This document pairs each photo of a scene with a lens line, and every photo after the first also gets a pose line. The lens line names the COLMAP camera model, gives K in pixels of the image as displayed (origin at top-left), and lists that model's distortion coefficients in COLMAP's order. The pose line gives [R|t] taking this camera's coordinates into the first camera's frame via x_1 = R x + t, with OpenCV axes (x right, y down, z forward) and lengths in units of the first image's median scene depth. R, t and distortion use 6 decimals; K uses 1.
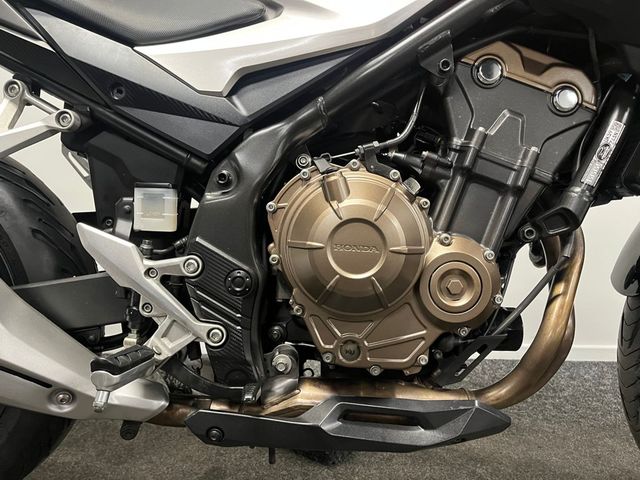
lens RADIAL K [[483.4, 0, 341.2], [0, 483.4, 239.4], [0, 0, 1]] dist [0.015476, -0.000874]
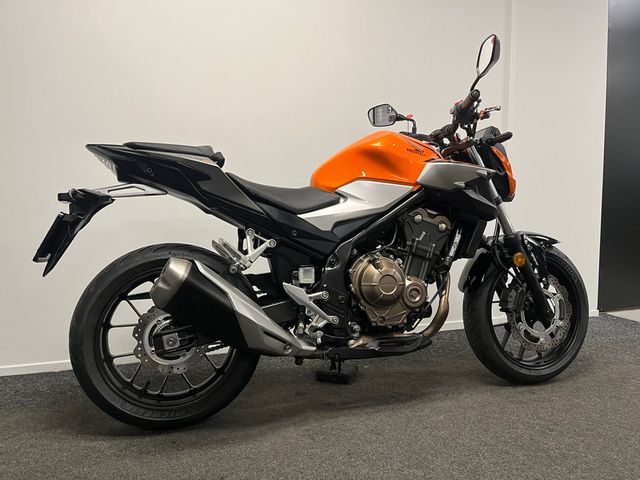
lens RADIAL K [[483.4, 0, 320.5], [0, 483.4, 241.4], [0, 0, 1]] dist [0.015476, -0.000874]
pose [[0.959010, -0.054777, 0.278027, -1.053981], [0.065901, 0.997350, -0.030816, -0.161495], [-0.275602, 0.047875, 0.960079, -1.589086]]
